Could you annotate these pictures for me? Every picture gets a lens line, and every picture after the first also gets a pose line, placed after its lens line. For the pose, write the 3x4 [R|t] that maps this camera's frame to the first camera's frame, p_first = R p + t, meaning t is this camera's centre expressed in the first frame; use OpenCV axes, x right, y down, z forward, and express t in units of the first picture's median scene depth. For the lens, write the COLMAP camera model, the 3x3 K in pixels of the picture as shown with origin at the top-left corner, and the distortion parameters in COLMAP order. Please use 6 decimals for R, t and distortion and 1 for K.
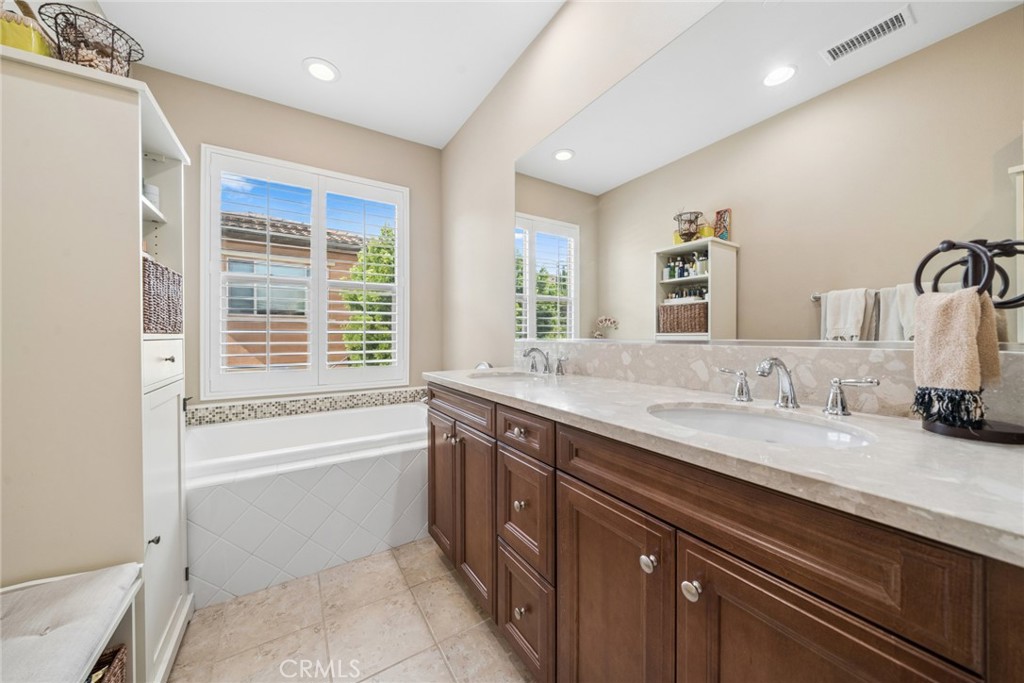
lens RADIAL K [[355.4, 0, 511.5], [0, 355.4, 338.9], [0, 0, 1]] dist [-0.005074, -0.000305]
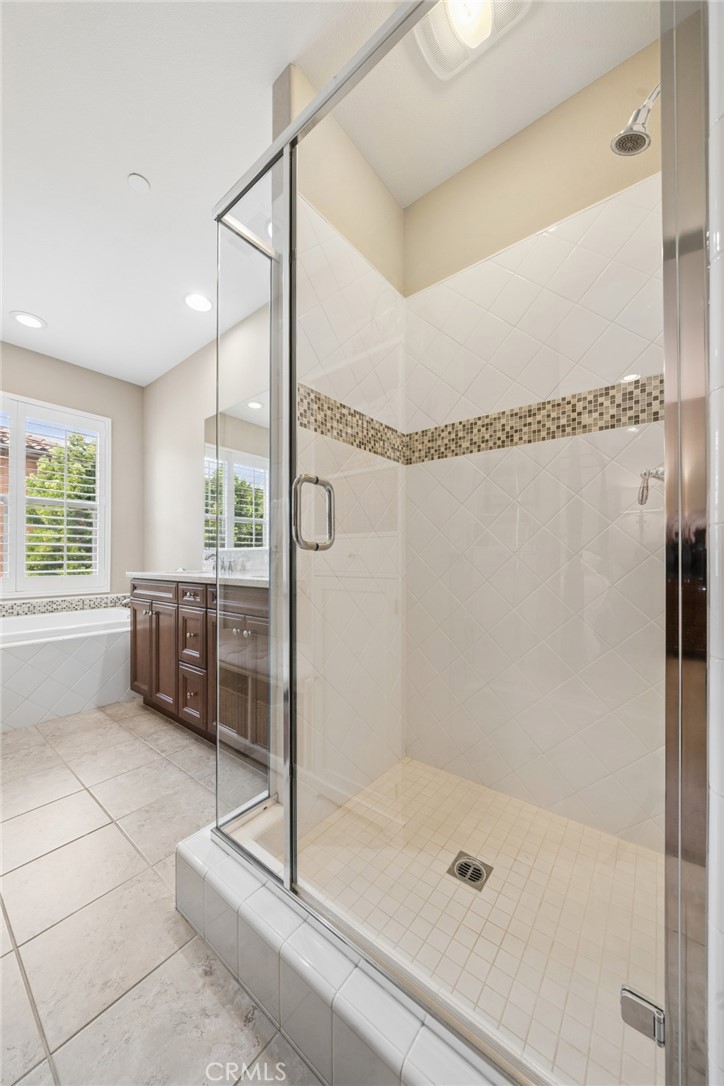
lens RADIAL K [[377.0, 0, 365.3], [0, 377.0, 557.4], [0, 0, 1]] dist [-0.005074, -0.000305]
pose [[0.943921, 0.003521, 0.330154, 0.134793], [0.000761, 0.999917, -0.012840, 0.055601], [-0.330172, 0.012371, 0.943840, -0.650875]]
